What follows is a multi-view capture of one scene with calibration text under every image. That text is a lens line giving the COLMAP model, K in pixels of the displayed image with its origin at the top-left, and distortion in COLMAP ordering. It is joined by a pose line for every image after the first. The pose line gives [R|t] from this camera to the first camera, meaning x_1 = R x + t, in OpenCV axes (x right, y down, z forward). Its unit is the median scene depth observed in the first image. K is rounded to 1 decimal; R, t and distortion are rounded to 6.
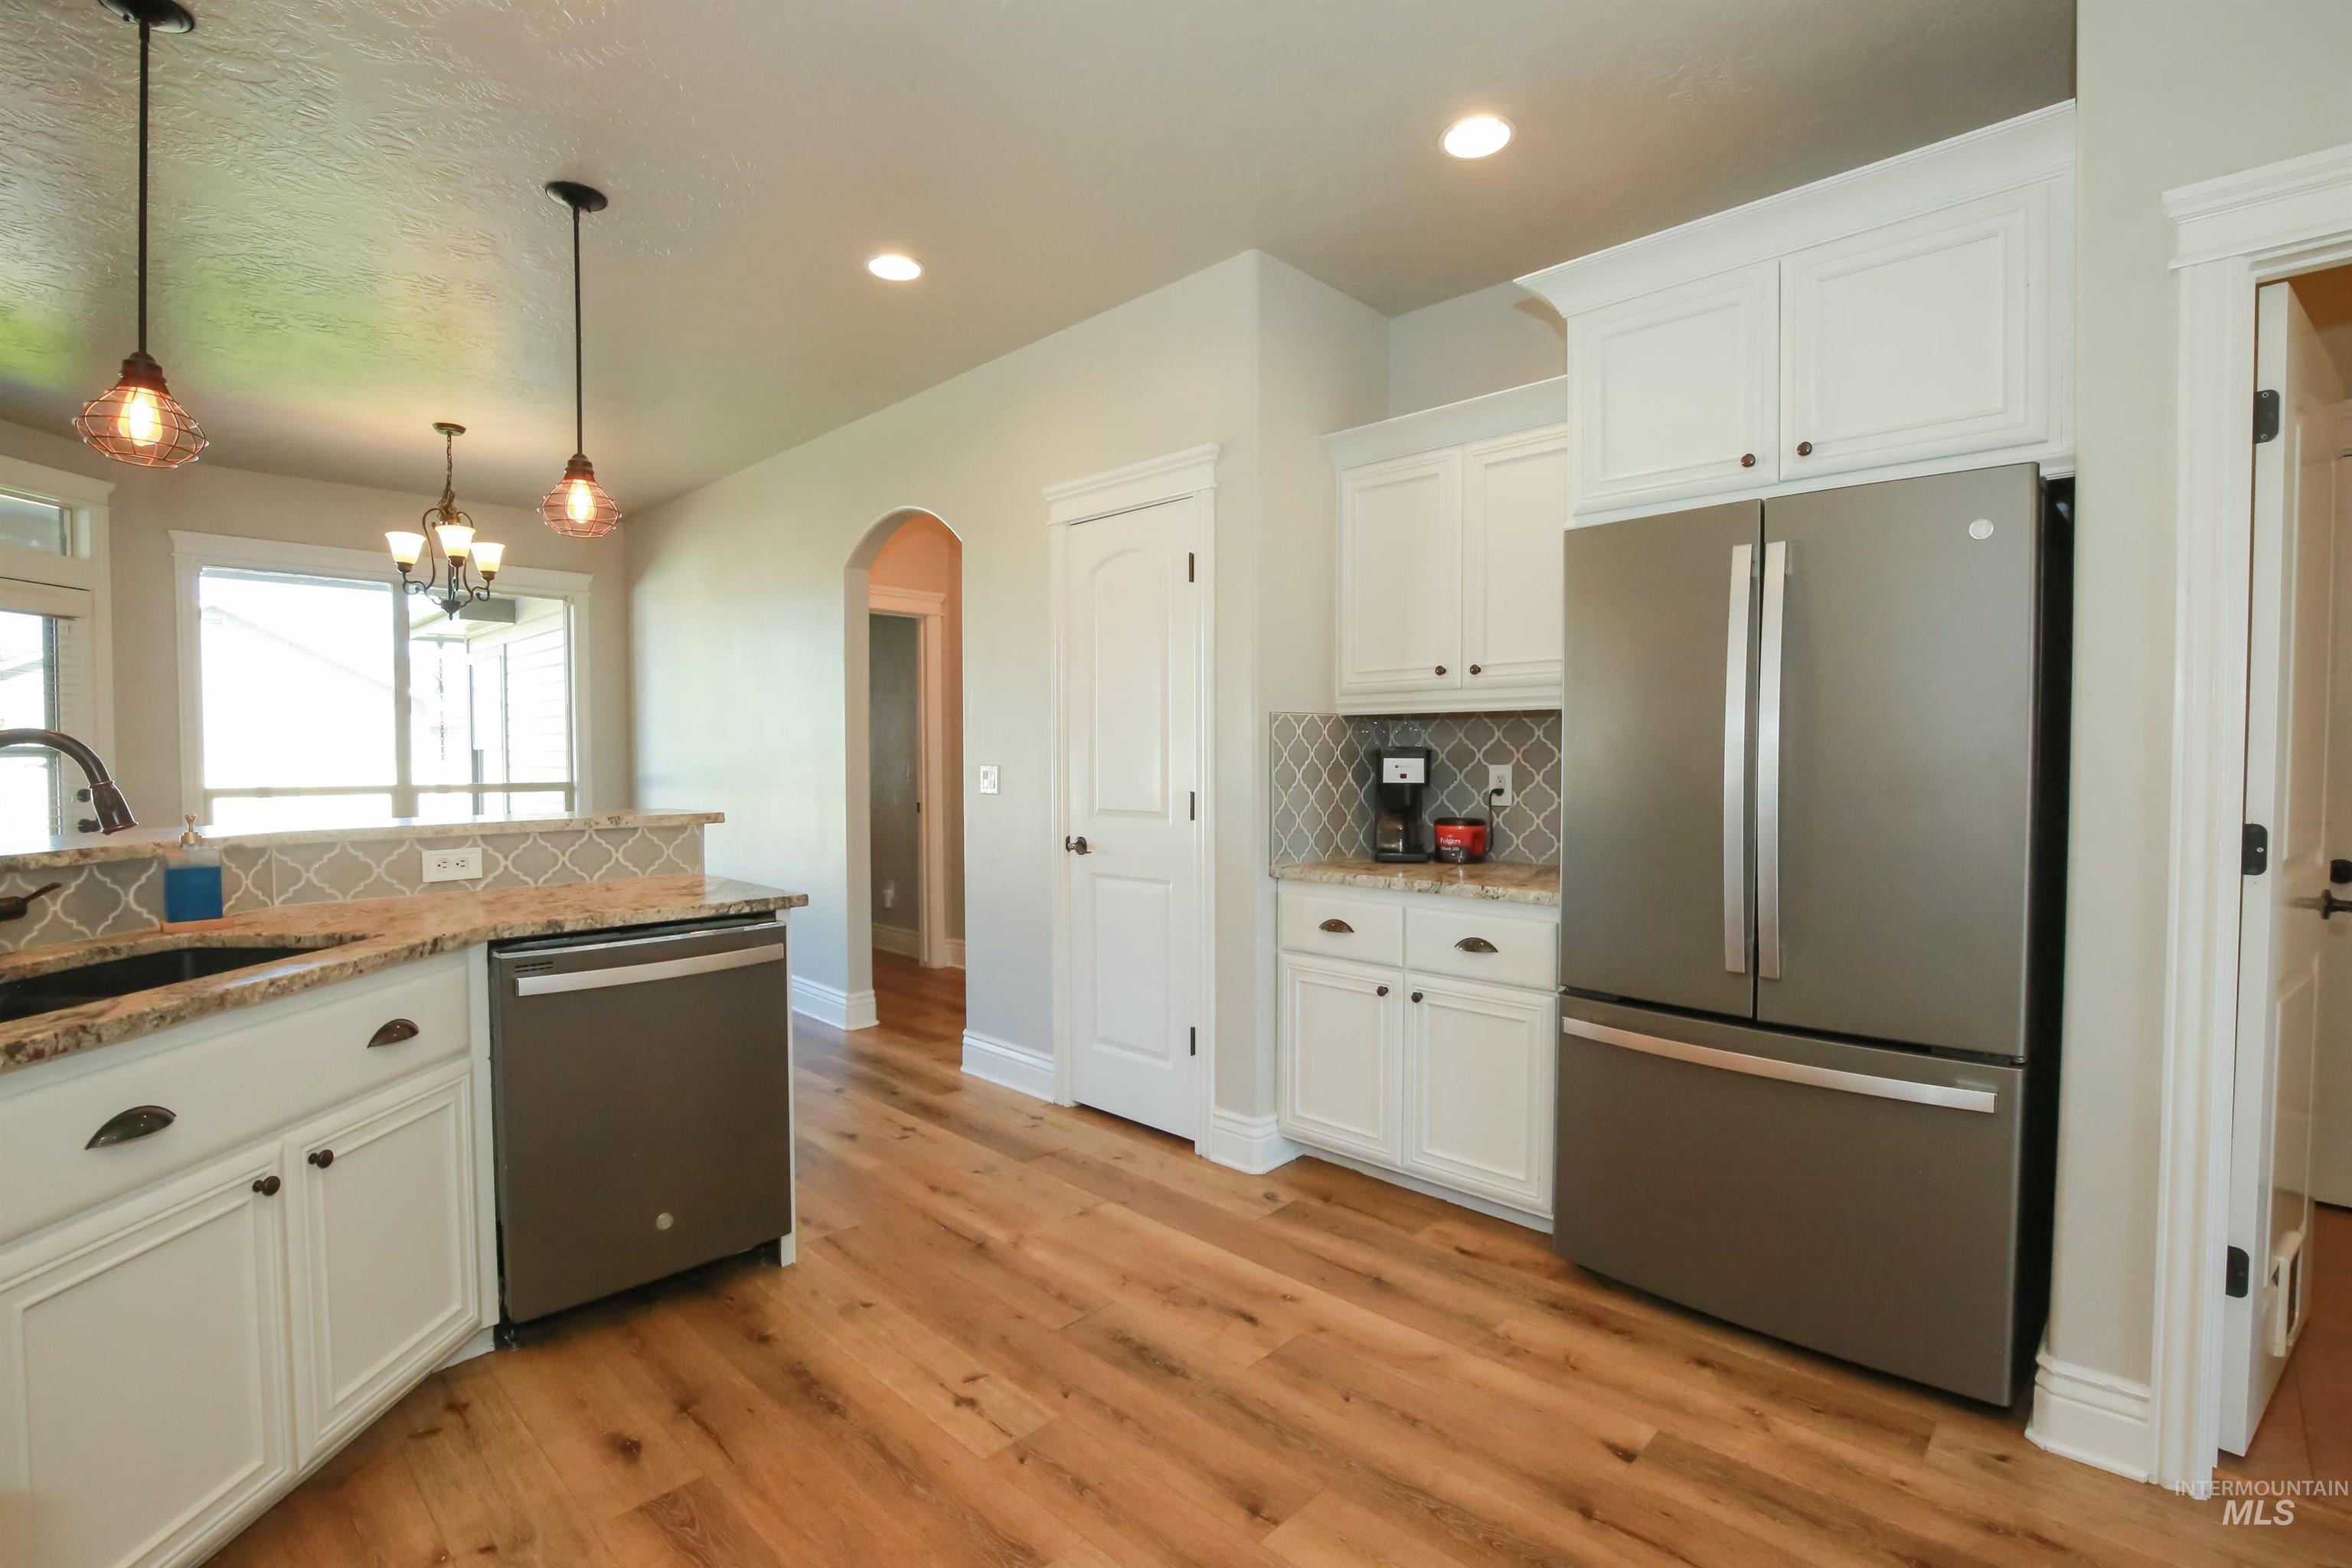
lens RADIAL K [[1083.2, 0, 1184.1], [0, 1083.2, 793.8], [0, 0, 1]] dist [-0.034595, 0.003774]
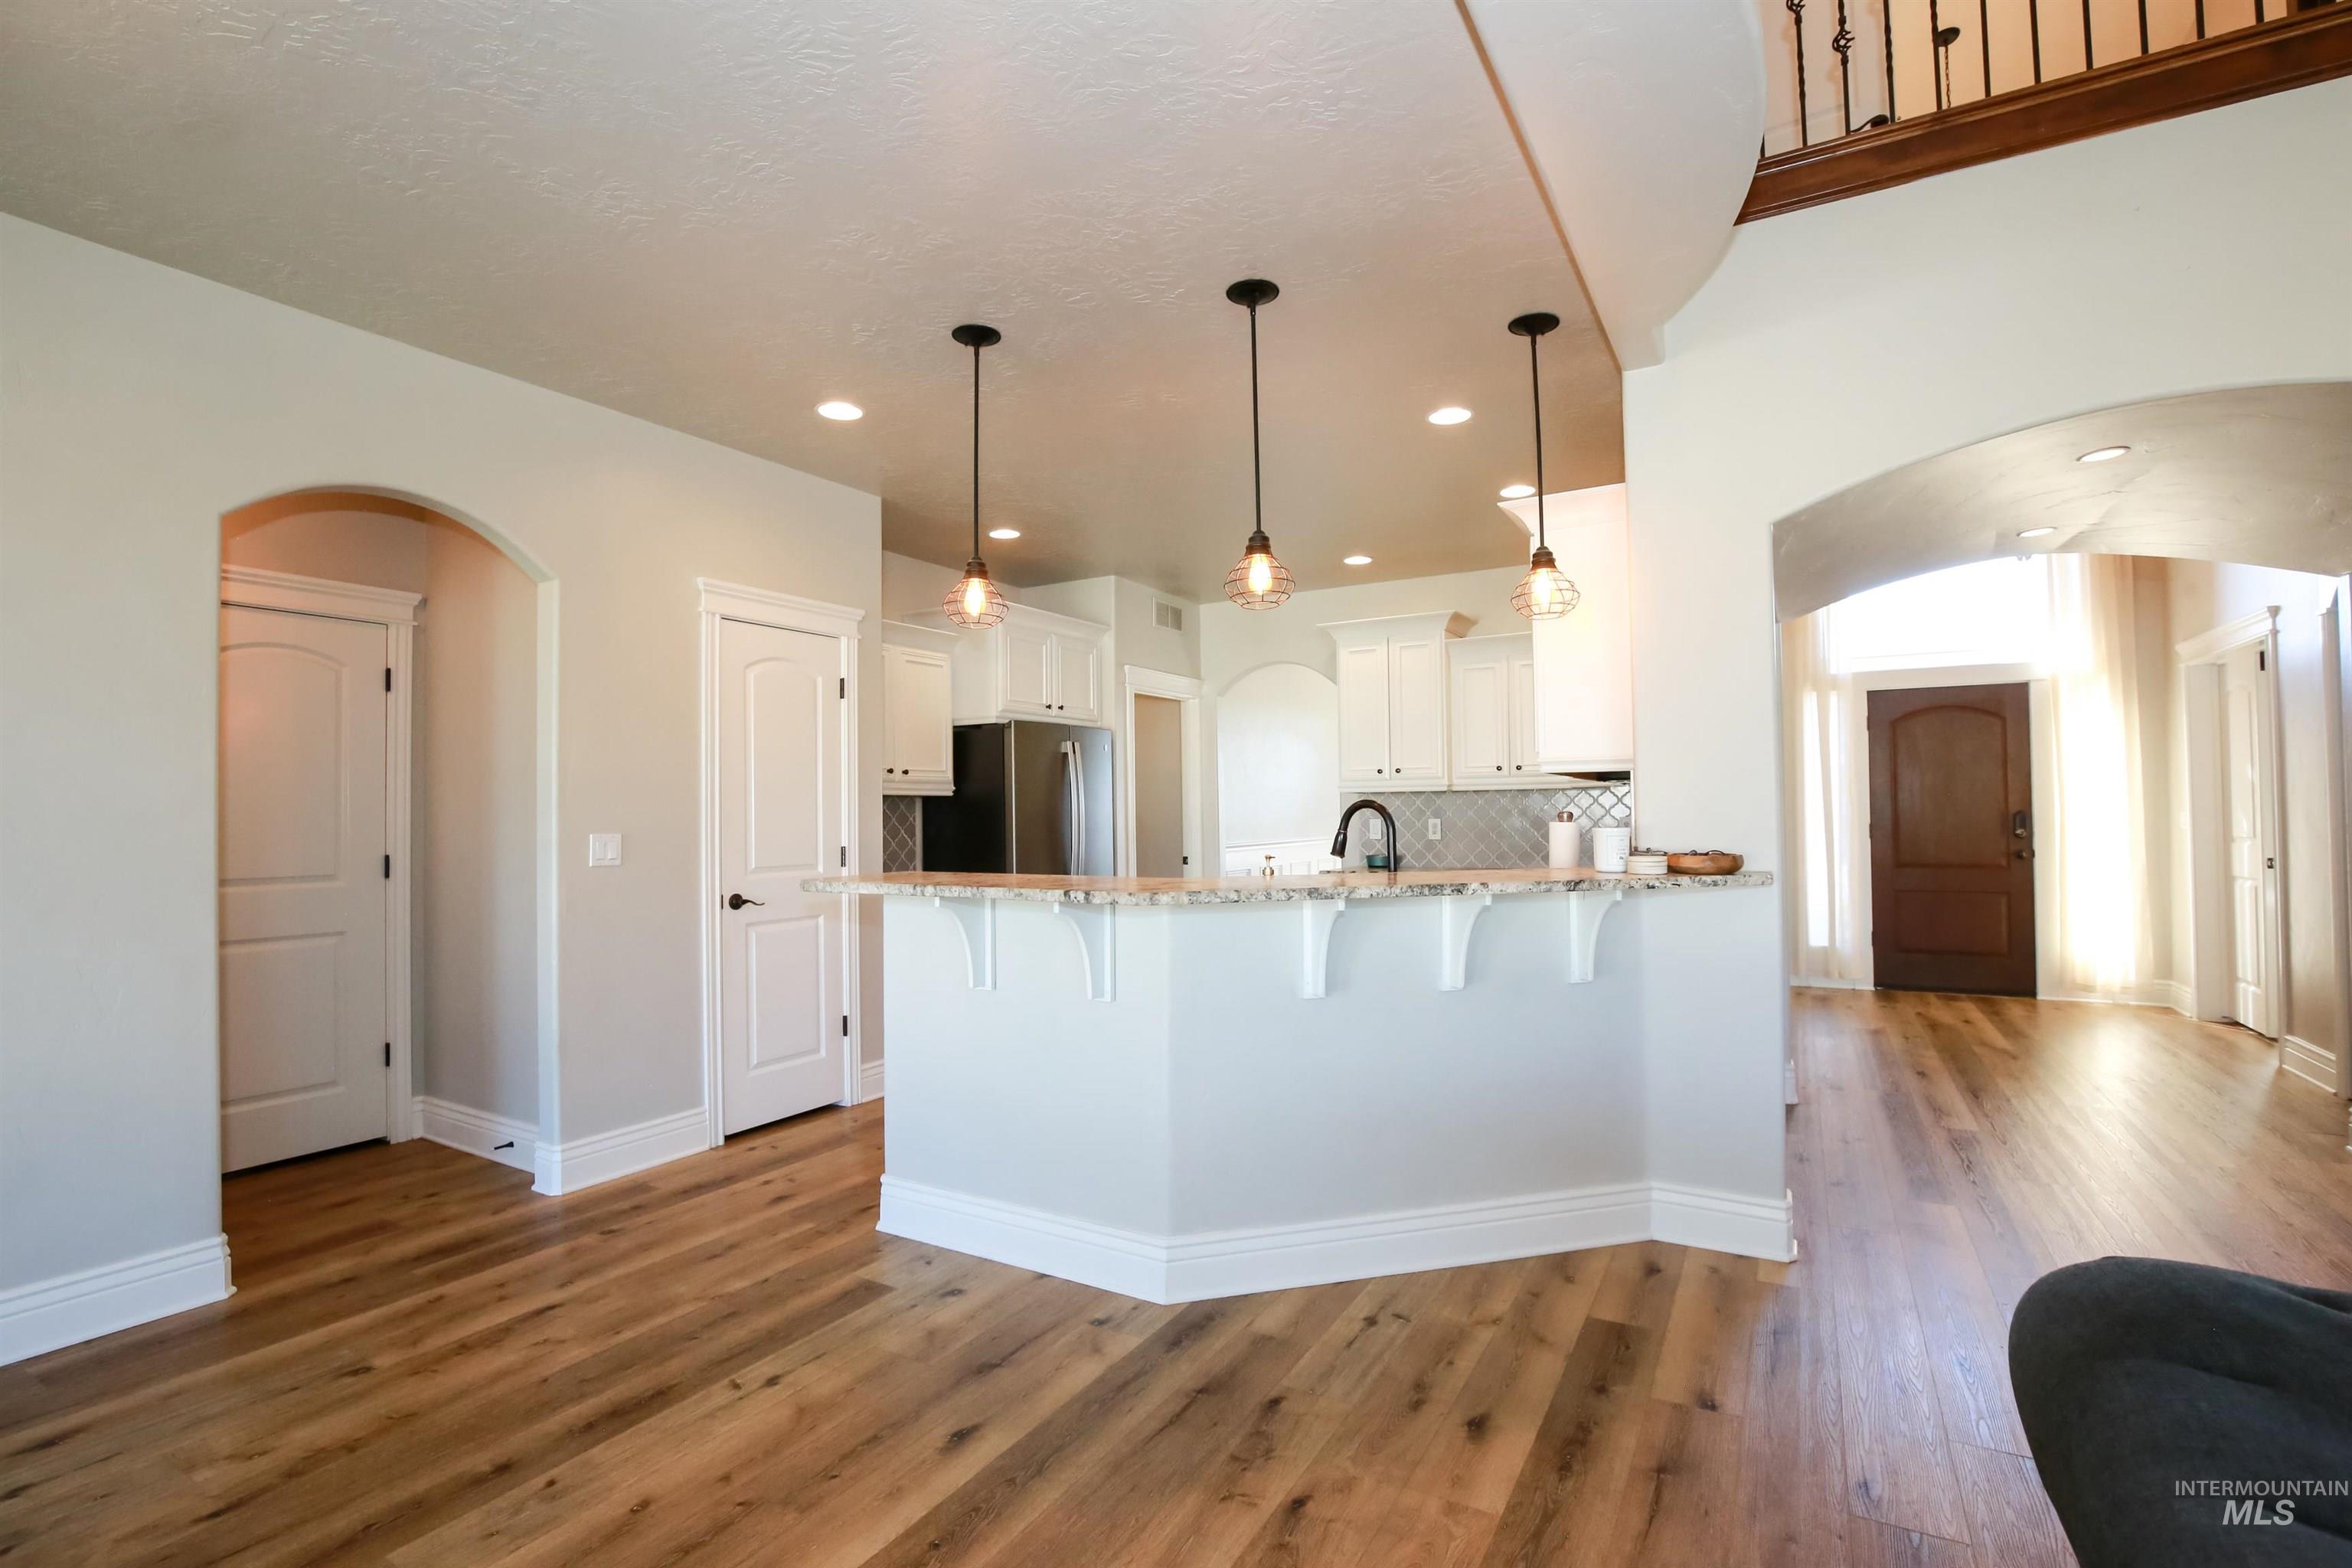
lens RADIAL K [[1083.2, 0, 1188.7], [0, 1083.2, 842.2], [0, 0, 1]] dist [-0.034595, 0.003774]
pose [[-0.258148, -0.020420, 0.965890, -2.033228], [0.046709, 0.998344, 0.033590, -0.046328], [-0.964976, 0.053787, -0.256767, 1.289148]]
